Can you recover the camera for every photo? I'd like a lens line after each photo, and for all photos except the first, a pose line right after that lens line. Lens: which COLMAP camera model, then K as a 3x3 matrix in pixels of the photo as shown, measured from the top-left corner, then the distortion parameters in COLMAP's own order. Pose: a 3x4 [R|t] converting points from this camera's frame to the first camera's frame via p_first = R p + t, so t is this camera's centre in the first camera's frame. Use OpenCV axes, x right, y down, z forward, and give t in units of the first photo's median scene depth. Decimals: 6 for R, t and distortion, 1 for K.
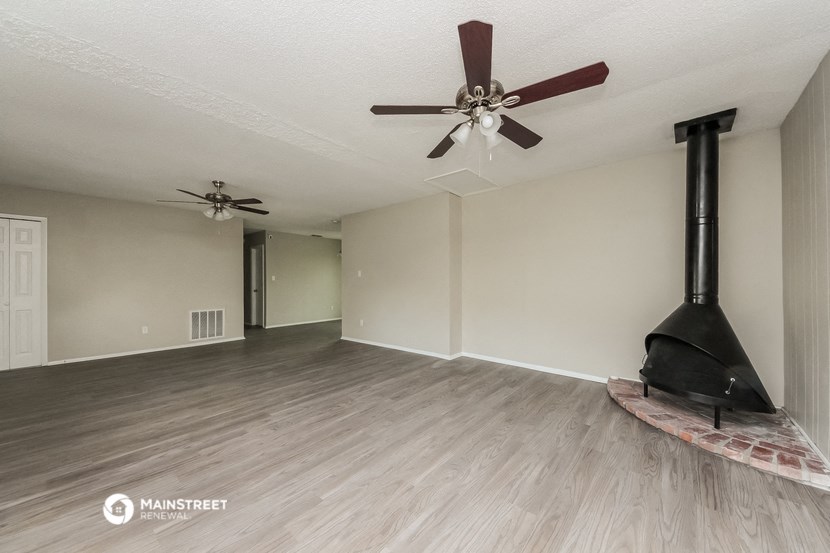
lens RADIAL K [[314.3, 0, 417.6], [0, 314.3, 281.2], [0, 0, 1]] dist [0.034725, 0.000042]
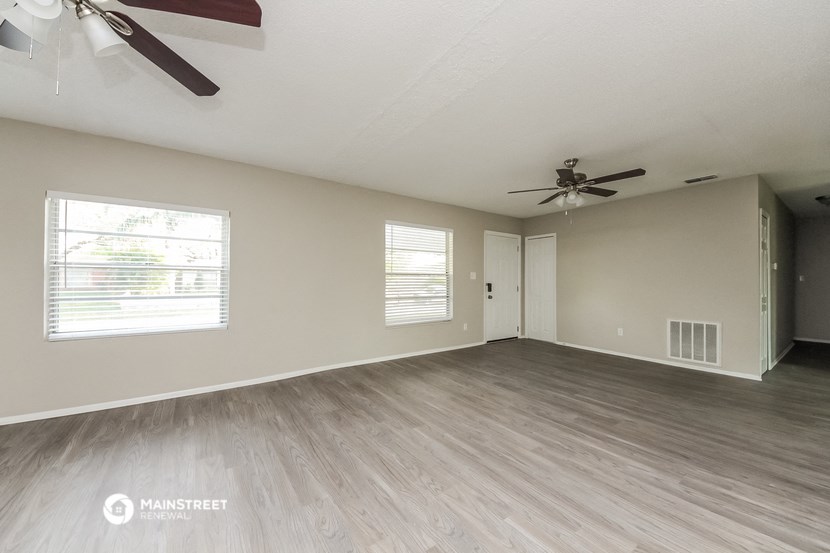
lens RADIAL K [[312.0, 0, 418.2], [0, 312.0, 278.8], [0, 0, 1]] dist [-0.000921, -0.000276]
pose [[-0.258858, -0.004169, -0.965906, 0.323832], [-0.006752, 0.999974, -0.002507, 0.000408], [0.965892, 0.005873, -0.258879, 1.038698]]
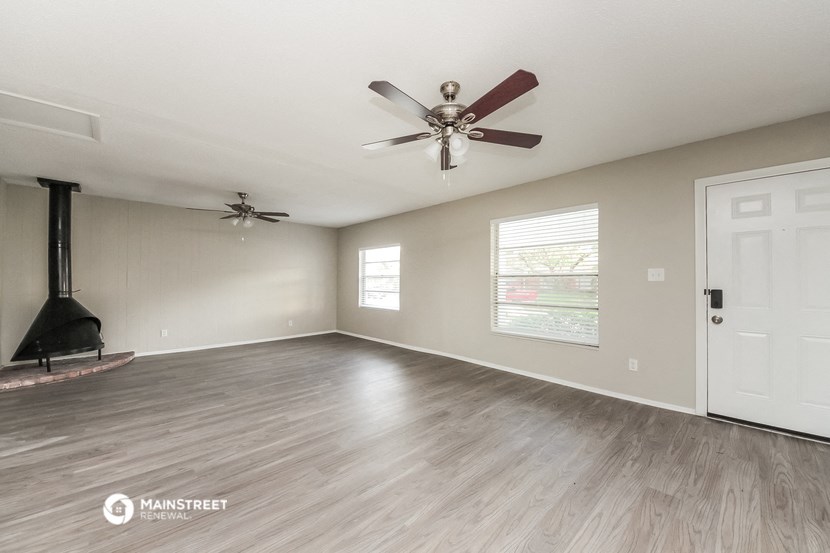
lens RADIAL K [[314.3, 0, 417.6], [0, 314.3, 281.2], [0, 0, 1]] dist [0.034725, 0.000042]
pose [[-0.993613, 0.002157, 0.112817, -0.811099], [0.002451, 0.999994, 0.002467, -0.007947], [-0.112811, 0.002727, -0.993613, 1.900317]]
